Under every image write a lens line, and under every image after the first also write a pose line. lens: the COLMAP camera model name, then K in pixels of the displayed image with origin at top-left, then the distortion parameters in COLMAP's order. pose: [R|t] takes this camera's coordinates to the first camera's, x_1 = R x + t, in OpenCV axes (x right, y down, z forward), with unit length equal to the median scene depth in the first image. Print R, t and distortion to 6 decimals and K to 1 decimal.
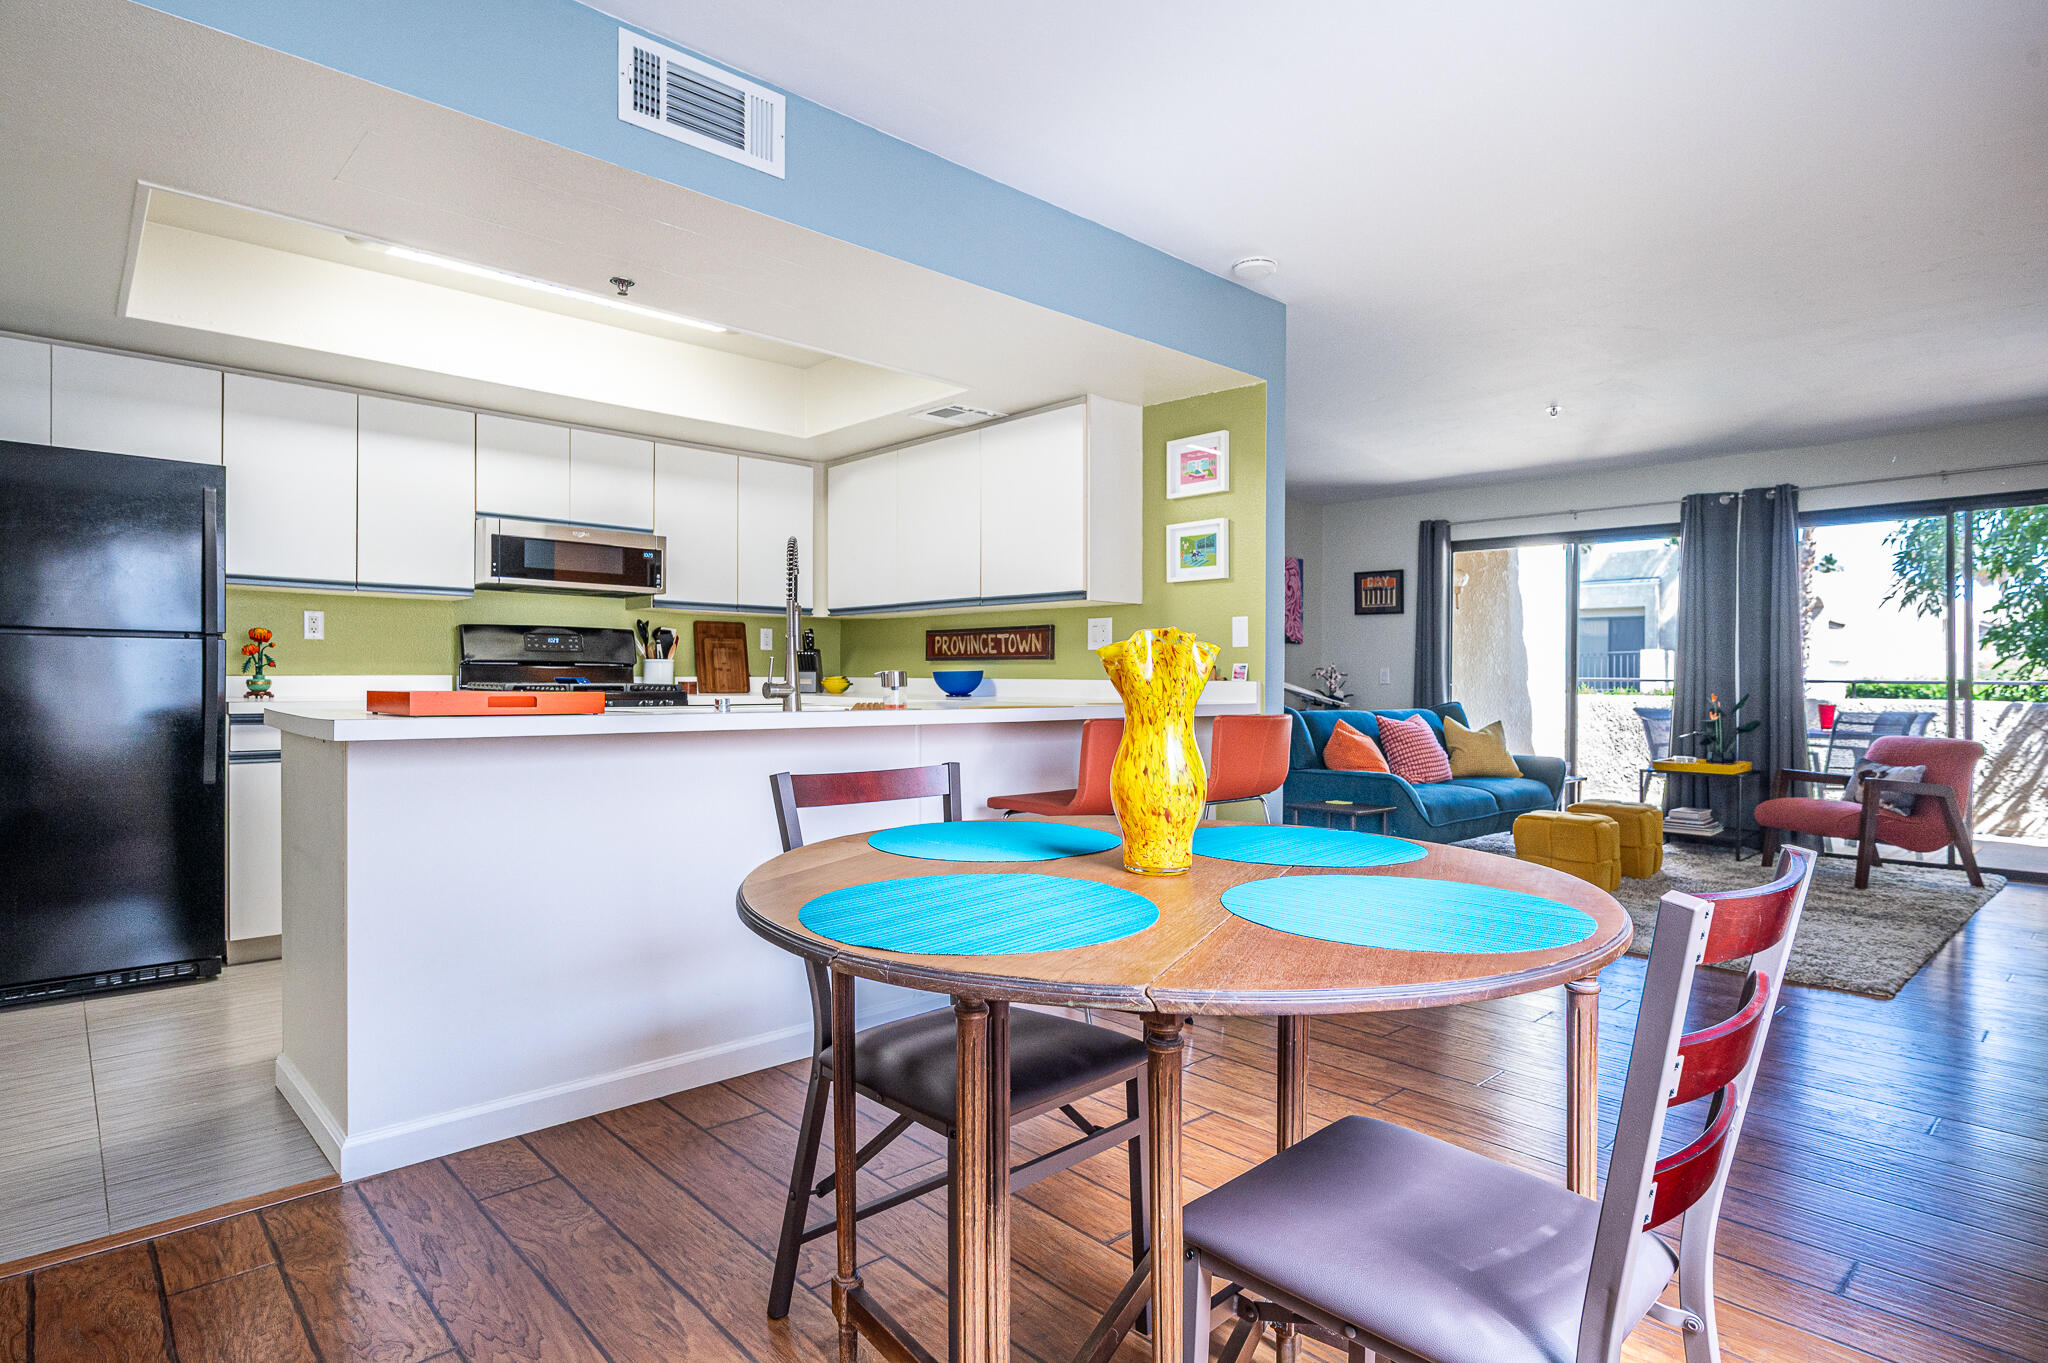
lens RADIAL K [[1065.3, 0, 1024.0], [0, 1065.3, 681.5], [0, 0, 1]] dist [0.002184, 0.000126]
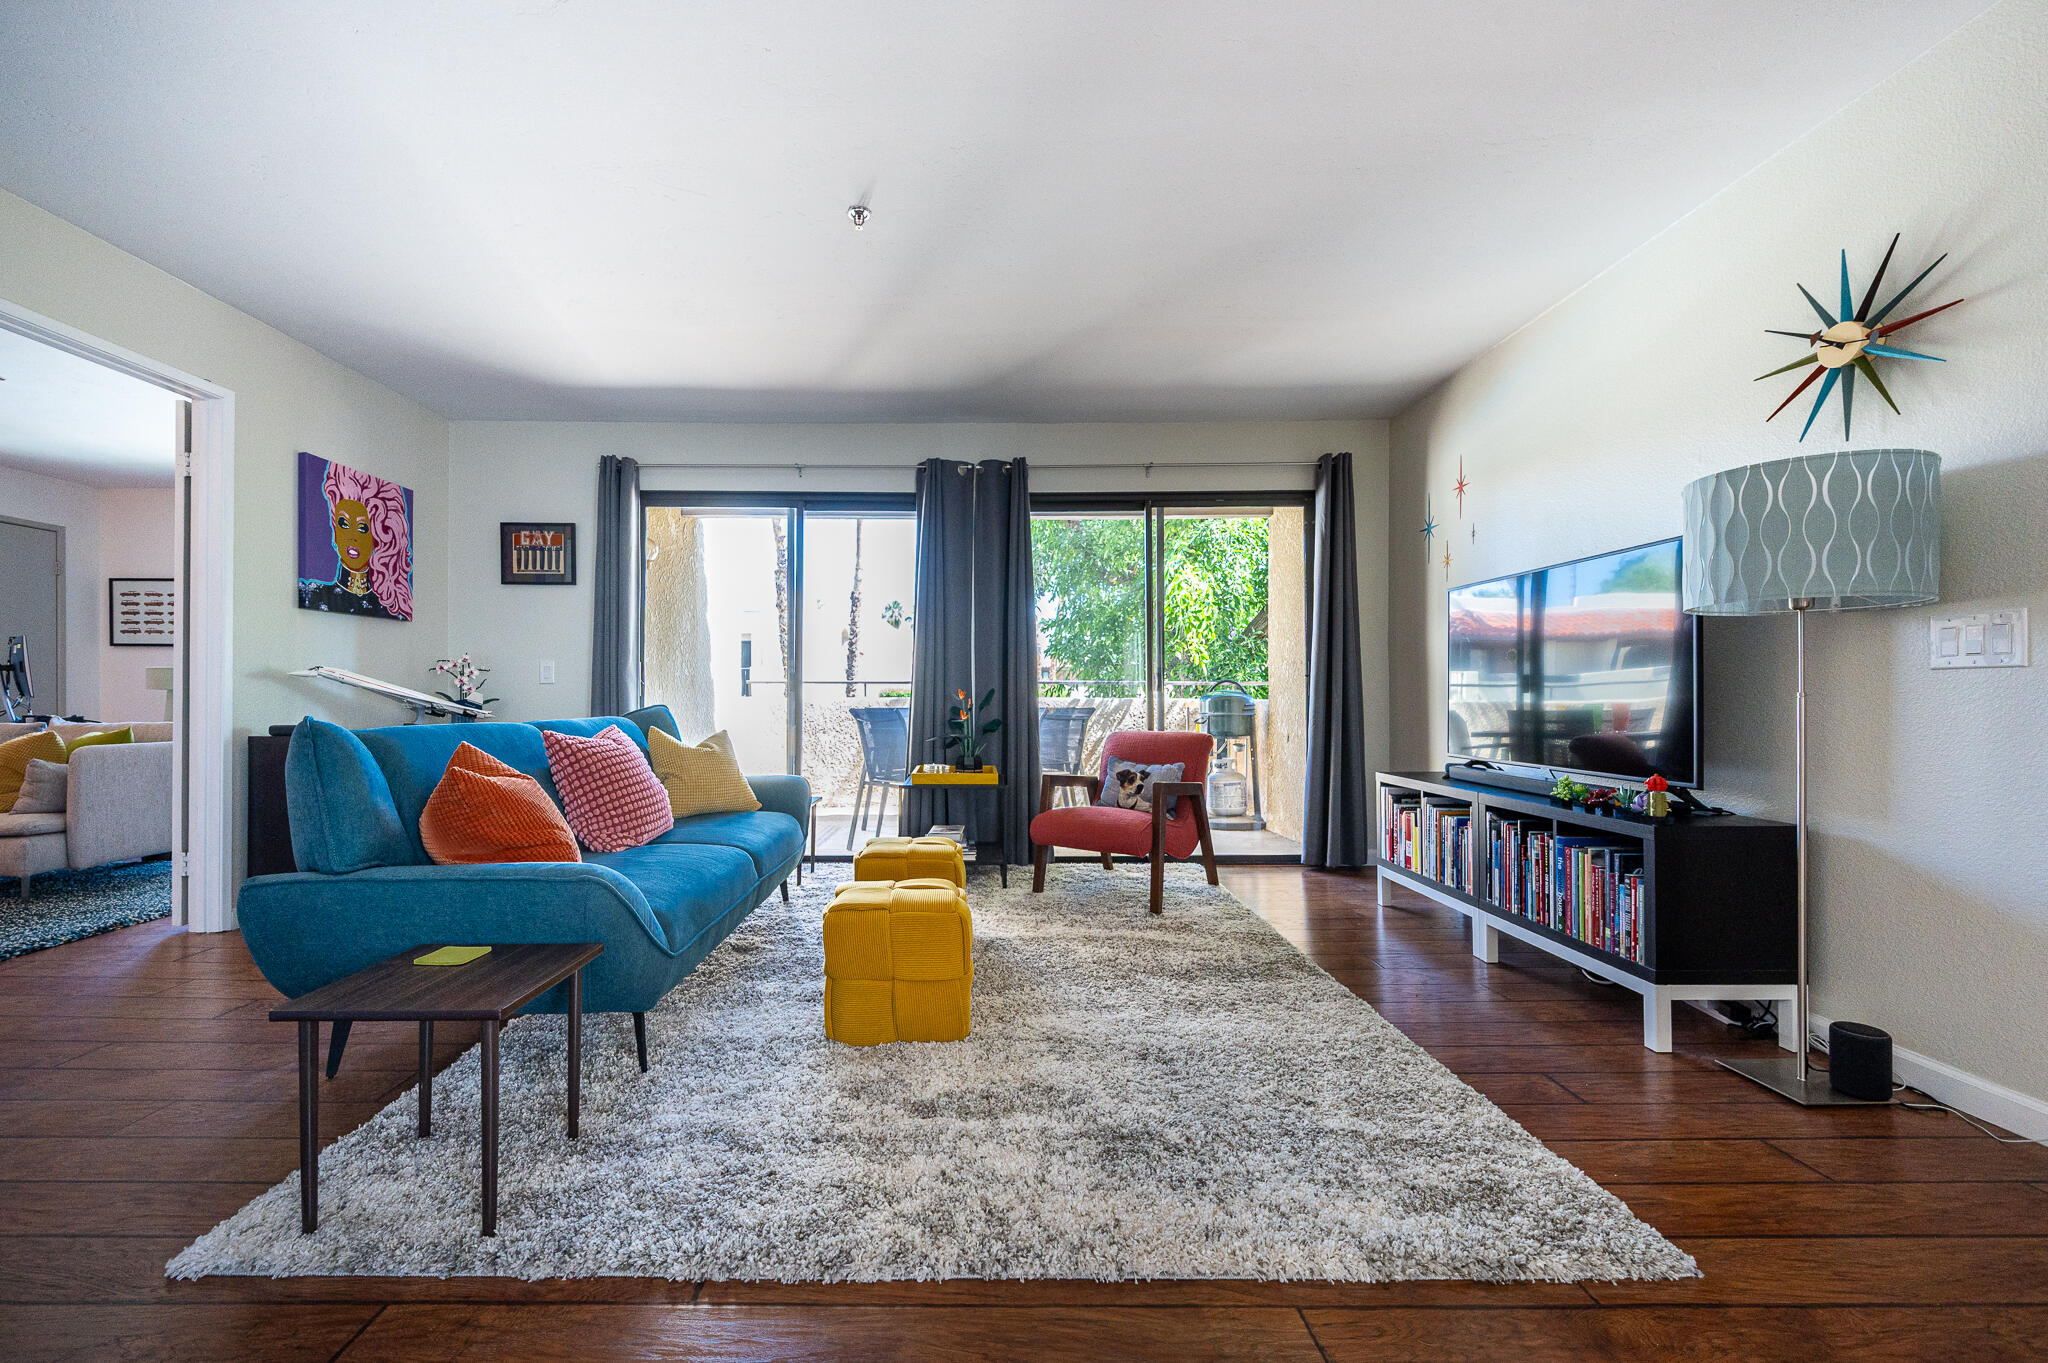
lens RADIAL K [[826.4, 0, 976.7], [0, 826.4, 688.0], [0, 0, 1]] dist [0.000075, -0.000140]
pose [[0.682927, -0.000307, 0.730486, 0.160479], [0.008003, 0.999943, -0.007061, 0.014050], [-0.730443, 0.010668, 0.682891, 0.507829]]
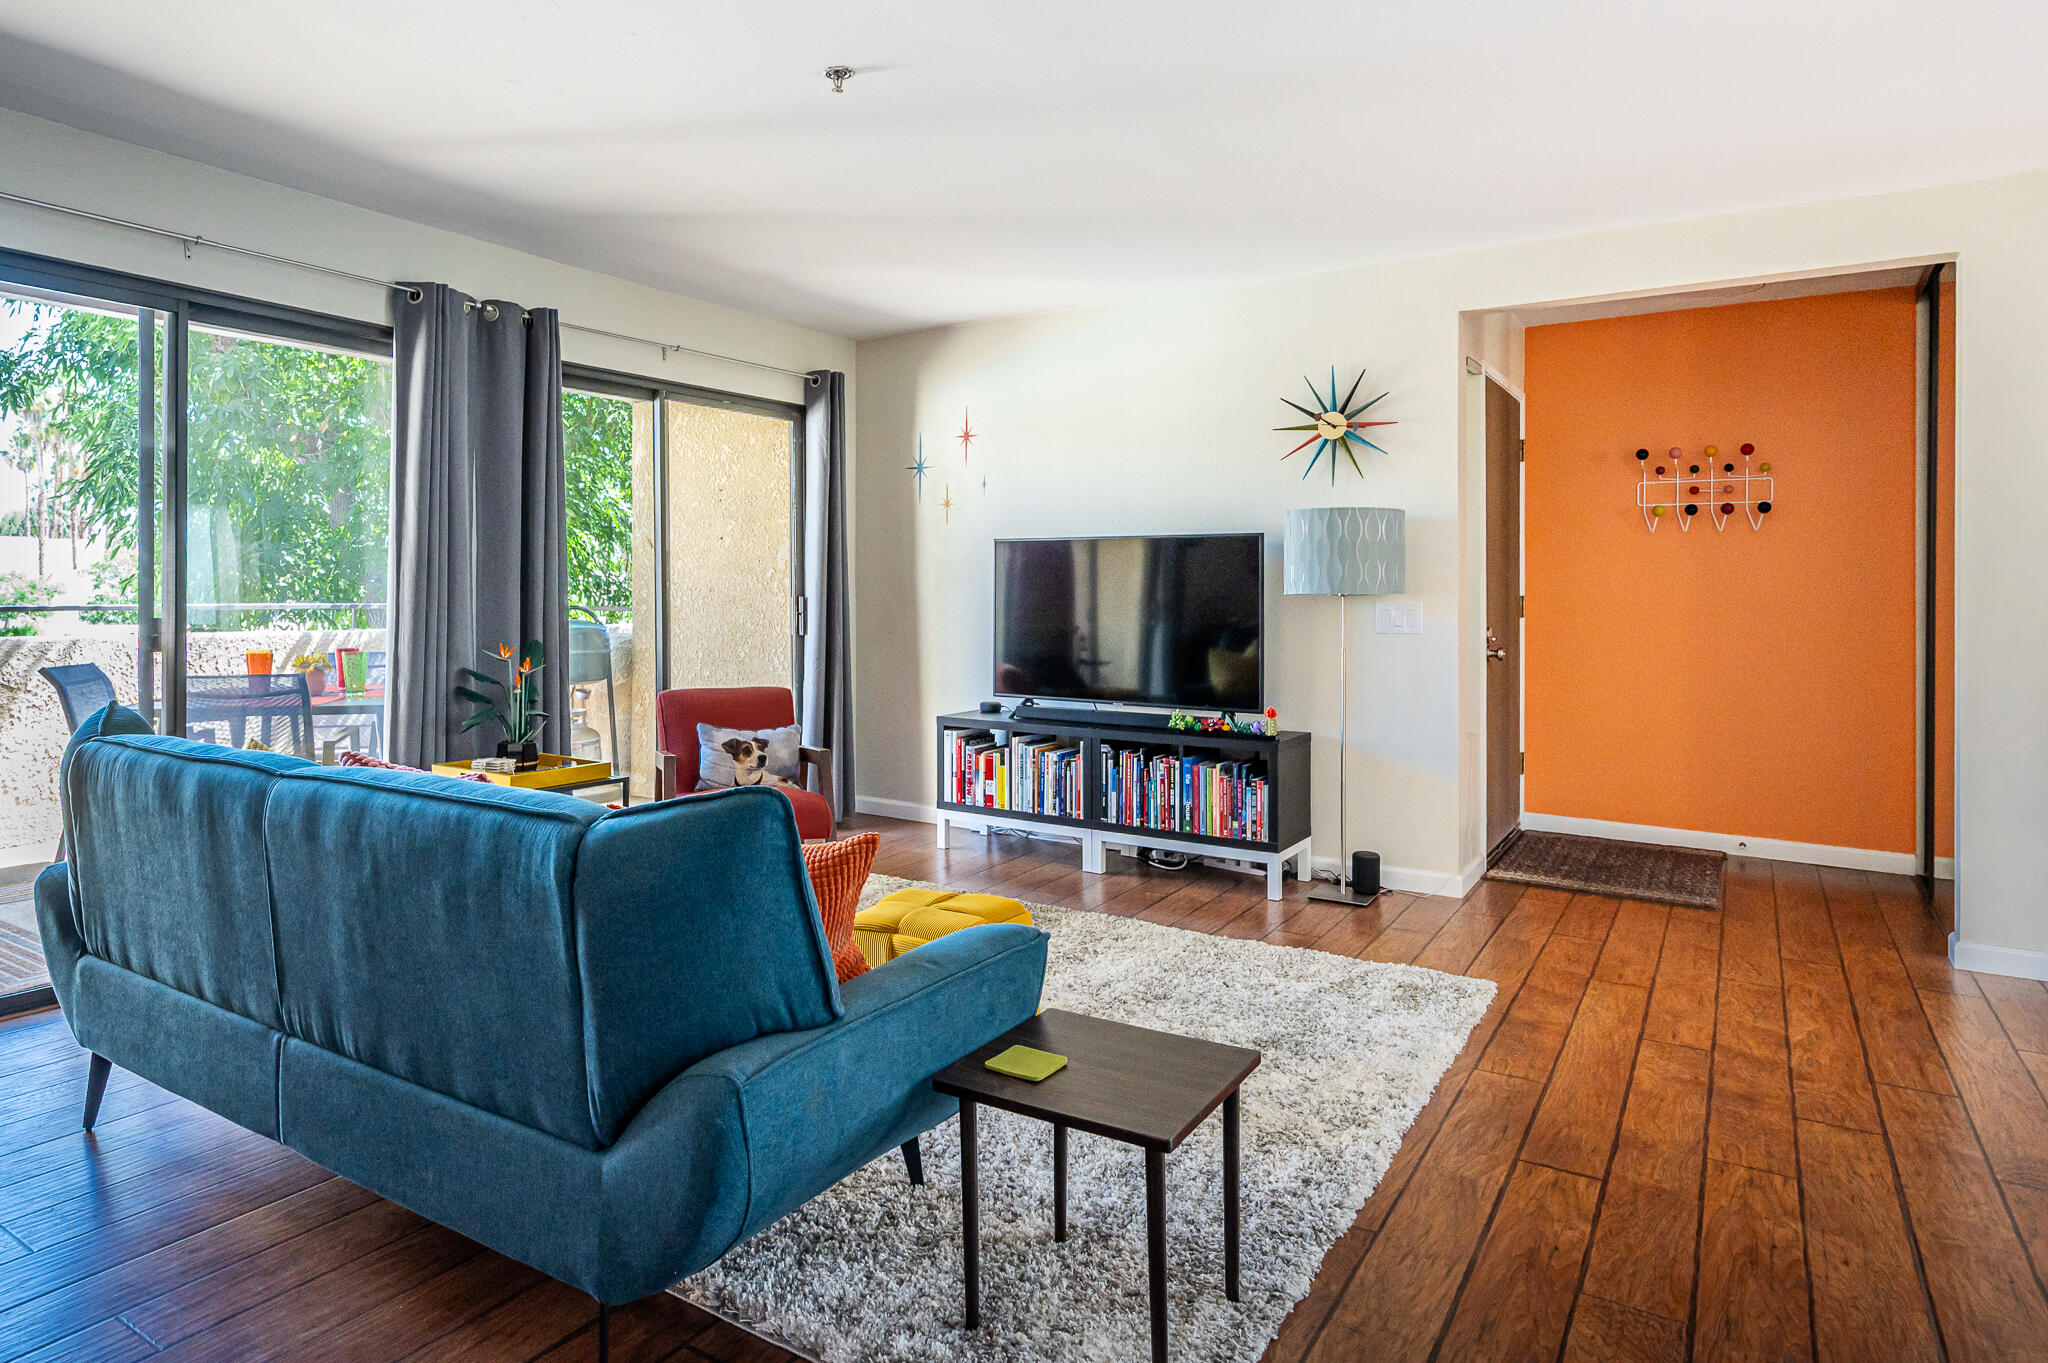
lens RADIAL K [[1103.3, 0, 1026.4], [0, 1103.3, 596.4], [0, 0, 1]] dist [0.003478, 0.000185]
pose [[-0.214336, -0.002385, 0.976757, 0.005513], [-0.001831, 0.999996, 0.002040, -0.014883], [-0.976758, -0.001351, -0.214339, 0.804864]]
